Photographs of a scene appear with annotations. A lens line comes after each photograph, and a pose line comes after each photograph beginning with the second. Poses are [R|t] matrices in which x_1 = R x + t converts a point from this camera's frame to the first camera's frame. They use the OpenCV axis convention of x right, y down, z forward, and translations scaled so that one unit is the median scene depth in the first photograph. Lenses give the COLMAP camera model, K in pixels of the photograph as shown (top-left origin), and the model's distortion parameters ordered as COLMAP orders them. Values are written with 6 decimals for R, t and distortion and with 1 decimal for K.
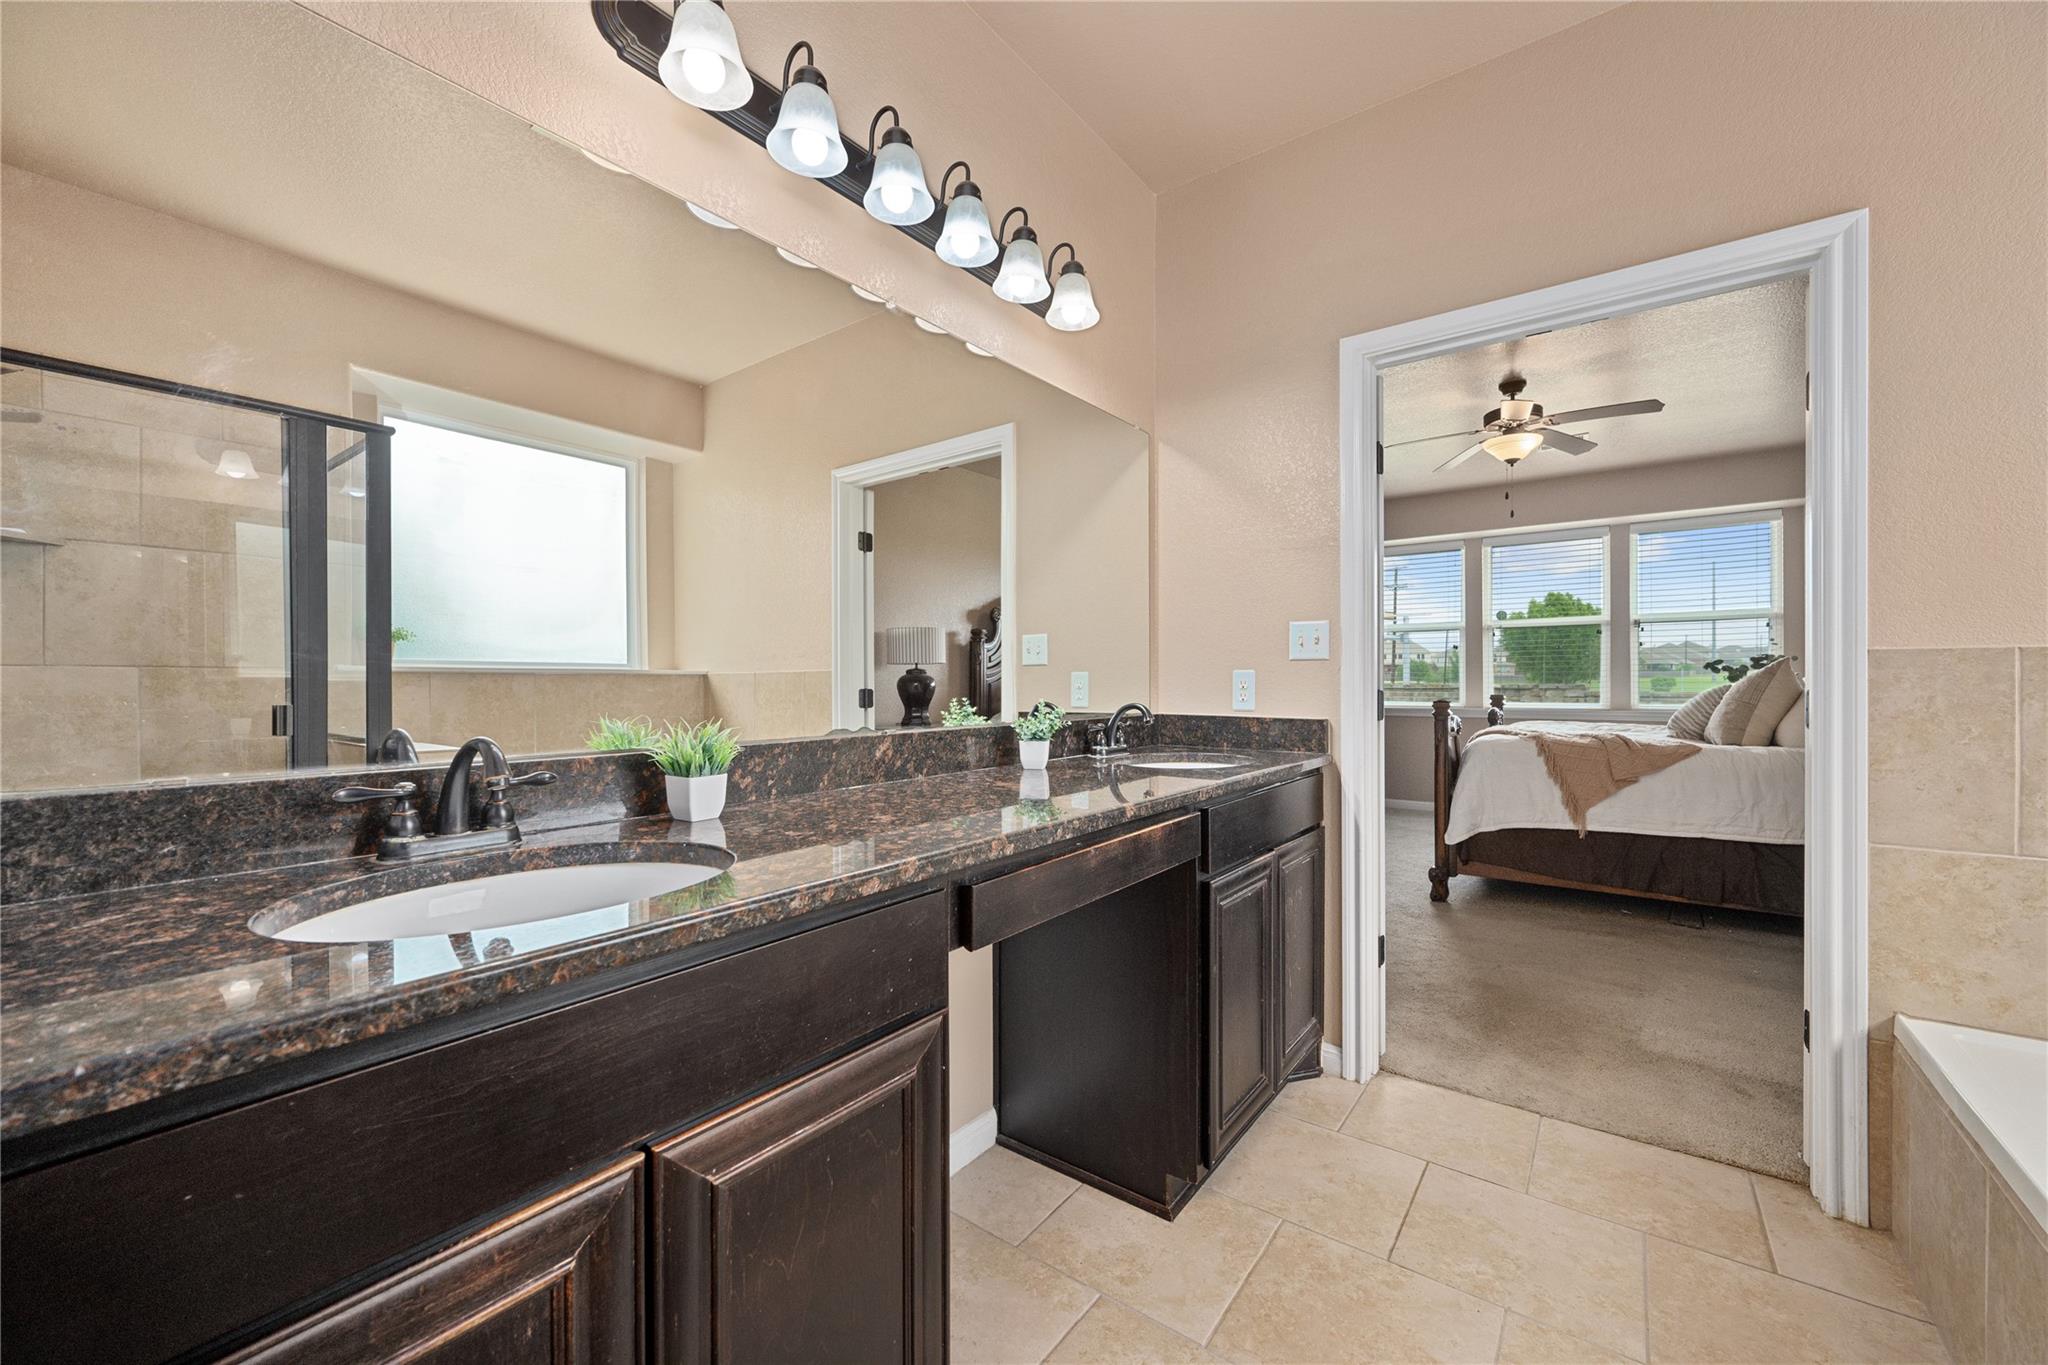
lens RADIAL K [[799.0, 0, 1020.2], [0, 799.0, 688.6], [0, 0, 1]] dist [-0.001475, -0.000153]
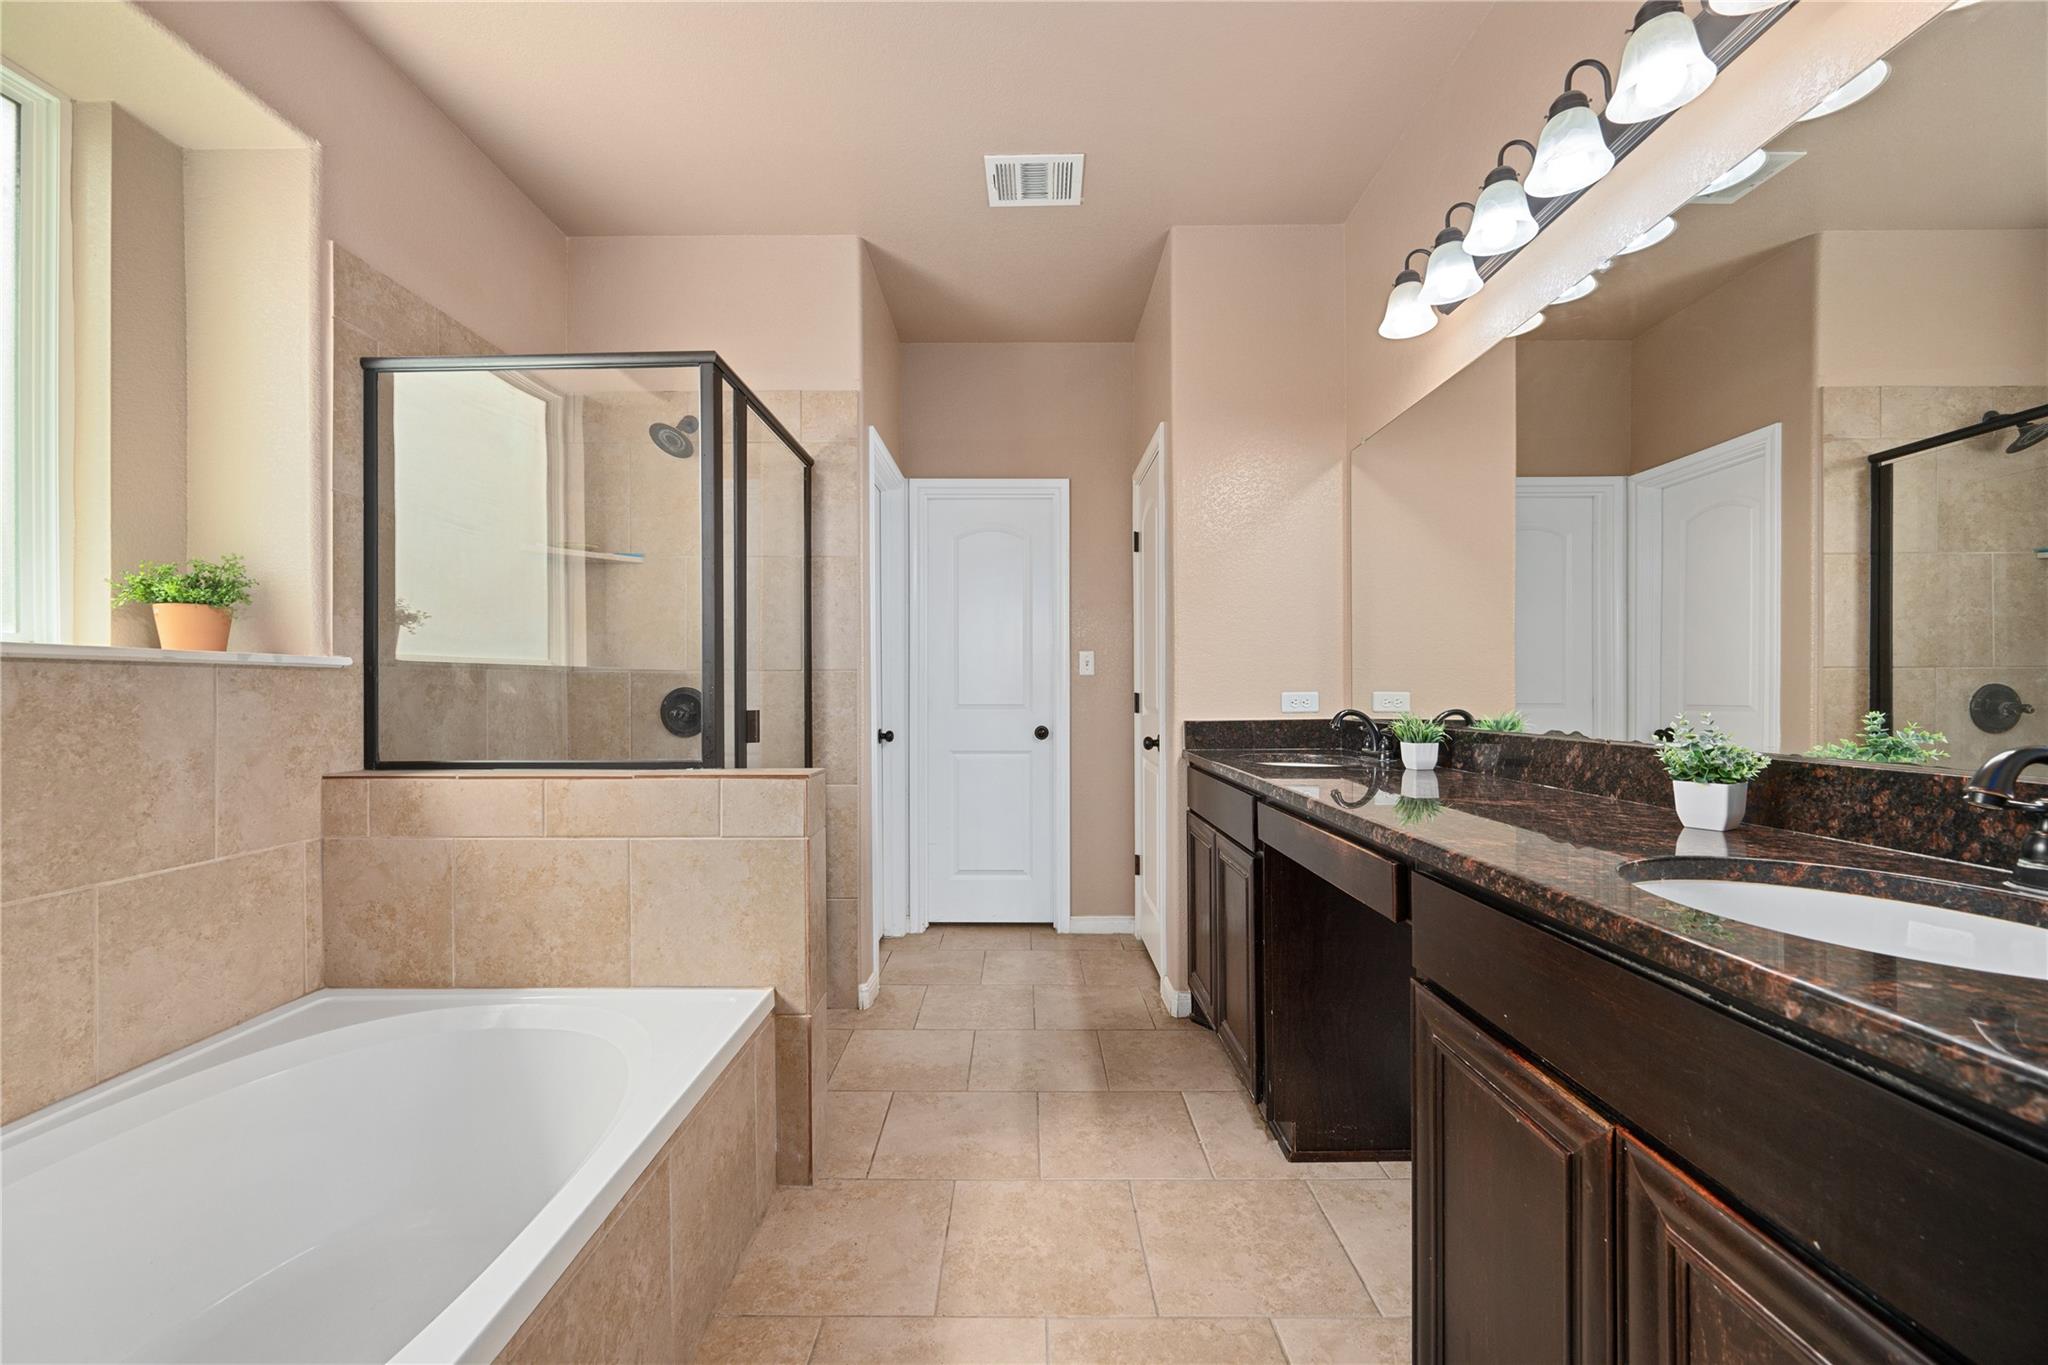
lens RADIAL K [[821.1, 0, 1018.4], [0, 821.1, 688.6], [0, 0, 1]] dist [0.000044, 0.000066]
pose [[-0.798104, -0.017345, -0.602270, 0.948375], [-0.025733, 0.999655, 0.005311, 0.004997], [0.601970, 0.019737, -0.798275, 1.346572]]
